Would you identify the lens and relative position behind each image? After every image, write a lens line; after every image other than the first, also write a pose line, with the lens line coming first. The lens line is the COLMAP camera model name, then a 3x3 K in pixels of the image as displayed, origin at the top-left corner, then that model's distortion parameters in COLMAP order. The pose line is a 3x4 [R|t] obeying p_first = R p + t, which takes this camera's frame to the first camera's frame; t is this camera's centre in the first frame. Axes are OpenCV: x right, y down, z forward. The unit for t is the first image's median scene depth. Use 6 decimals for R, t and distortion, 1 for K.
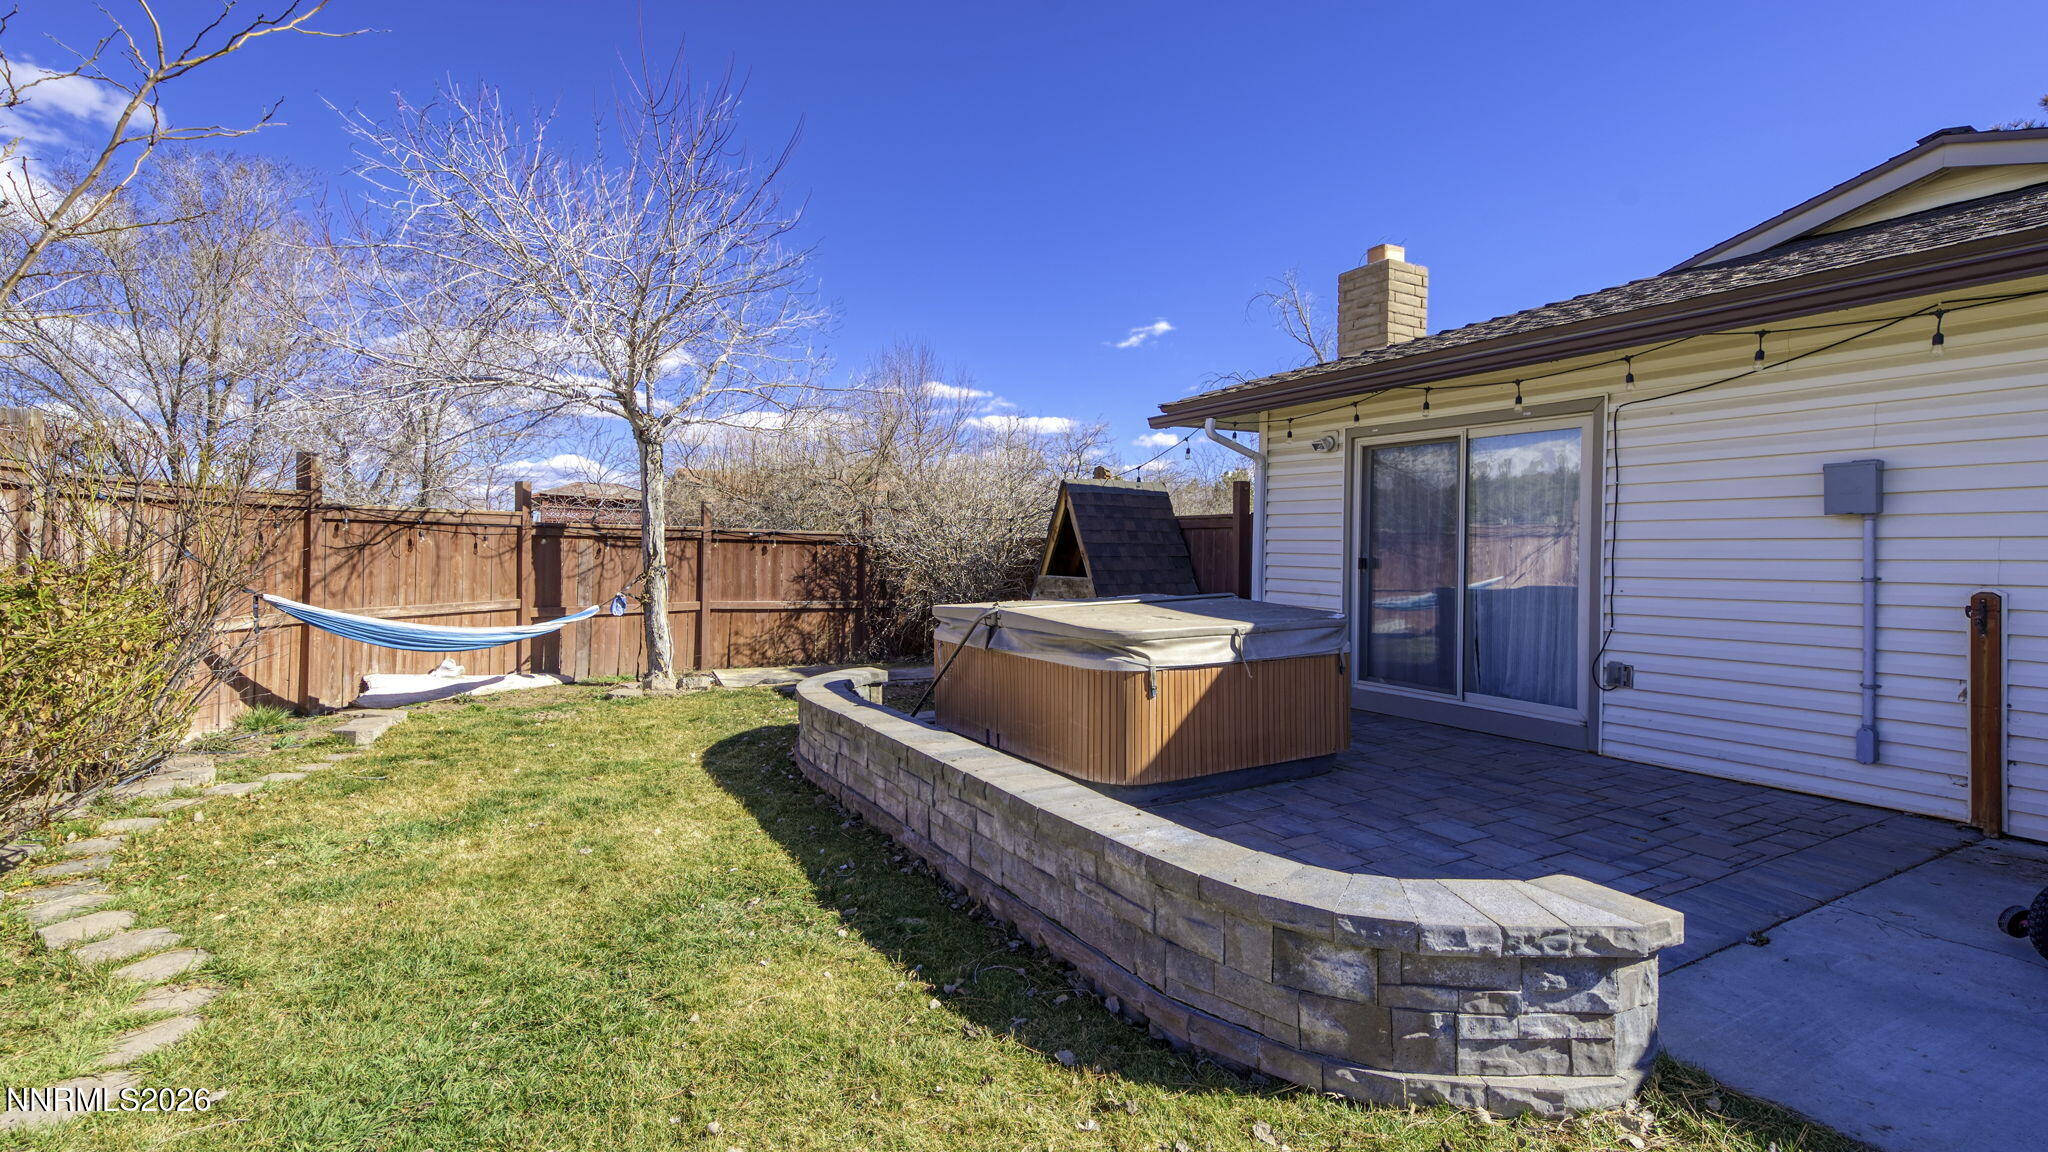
lens RADIAL K [[889.2, 0, 1022.9], [0, 889.2, 552.1], [0, 0, 1]] dist [0.028383, 0.000450]
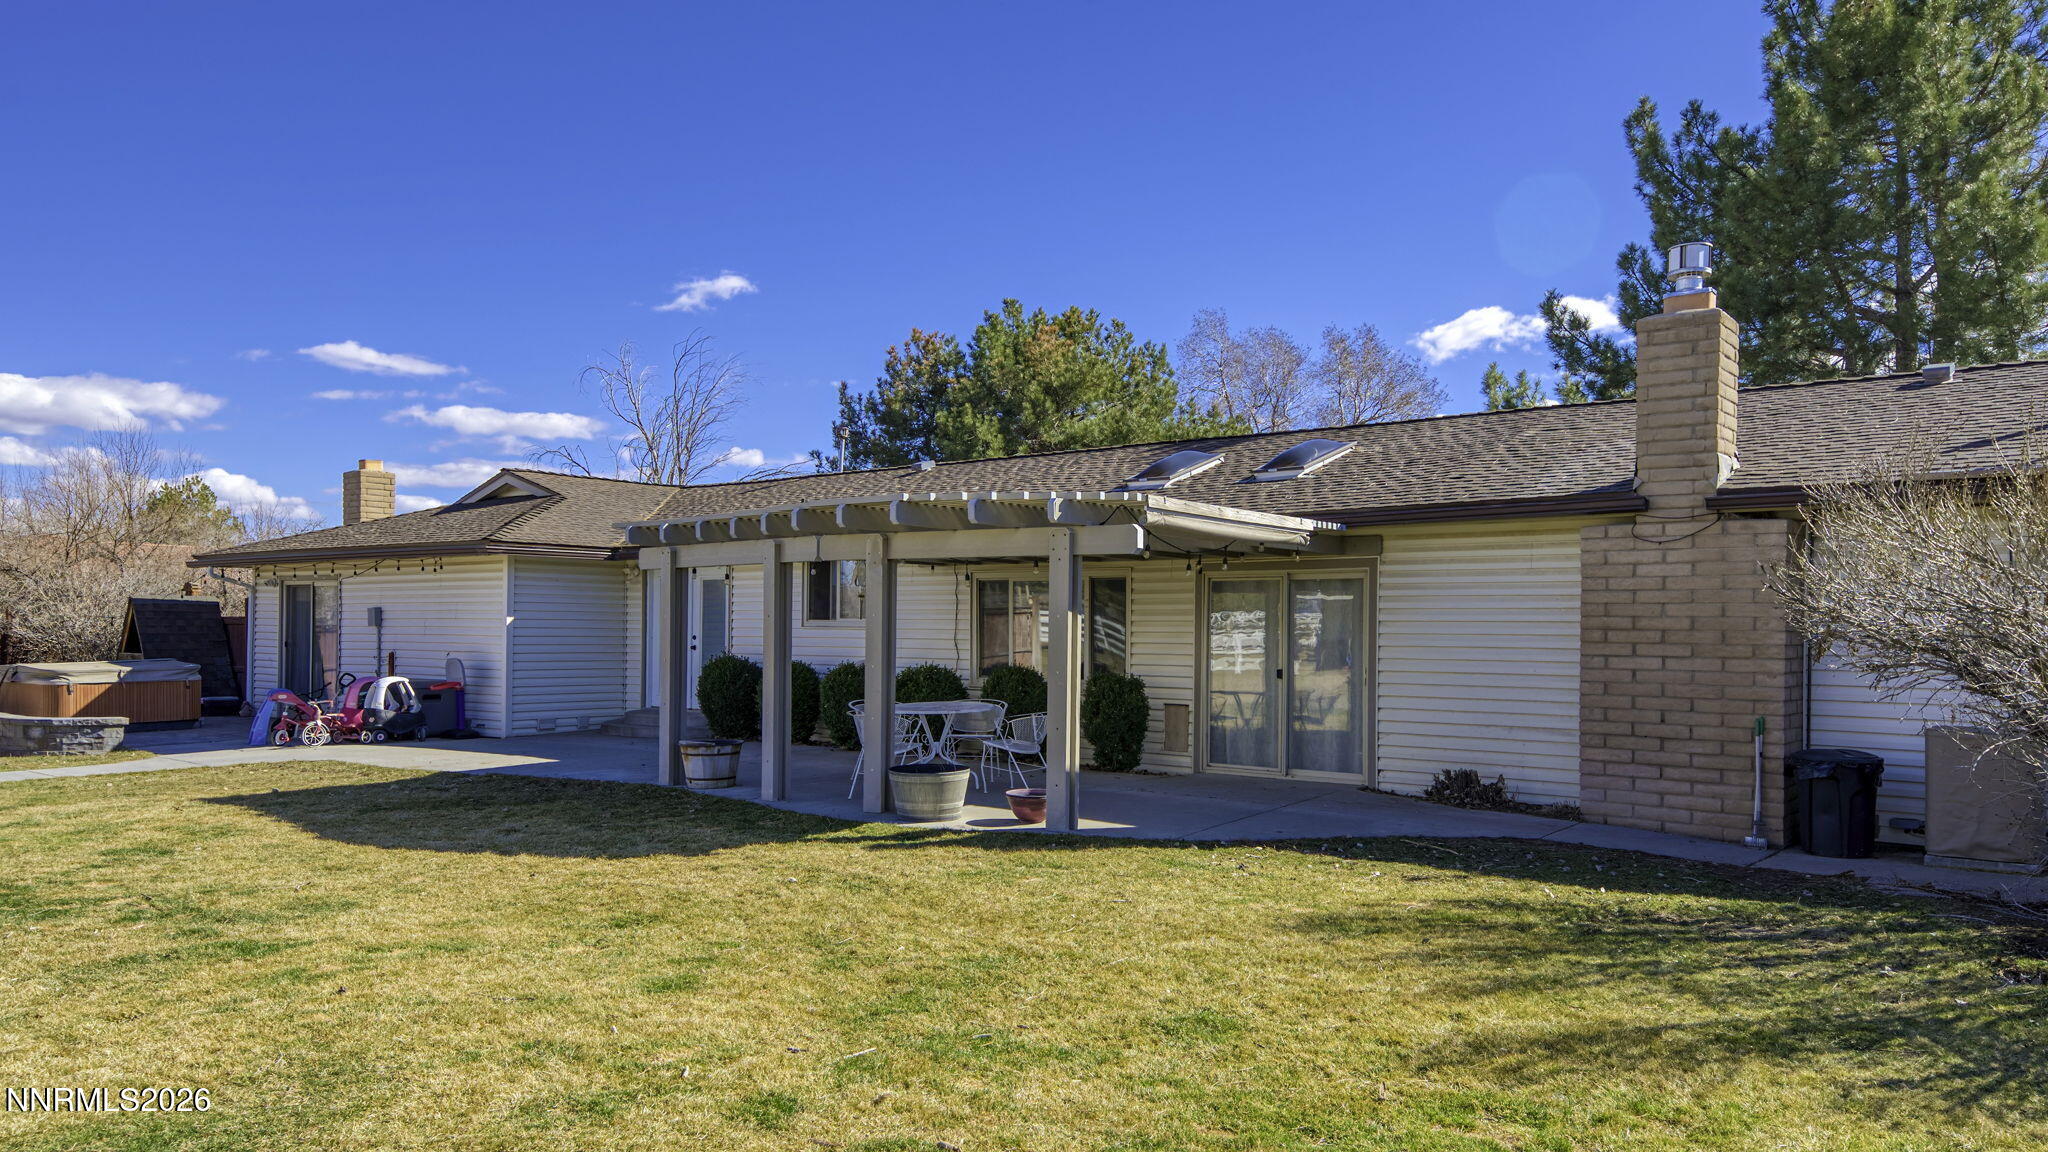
lens RADIAL K [[1363.3, 0, 1035.5], [0, 1363.3, 602.8], [0, 0, 1]] dist [0.029758, -0.006446]
pose [[0.934393, 0.006409, 0.356187, 0.826087], [0.001111, 0.999781, -0.020903, -0.013384], [-0.356243, 0.019927, 0.934181, -2.360245]]
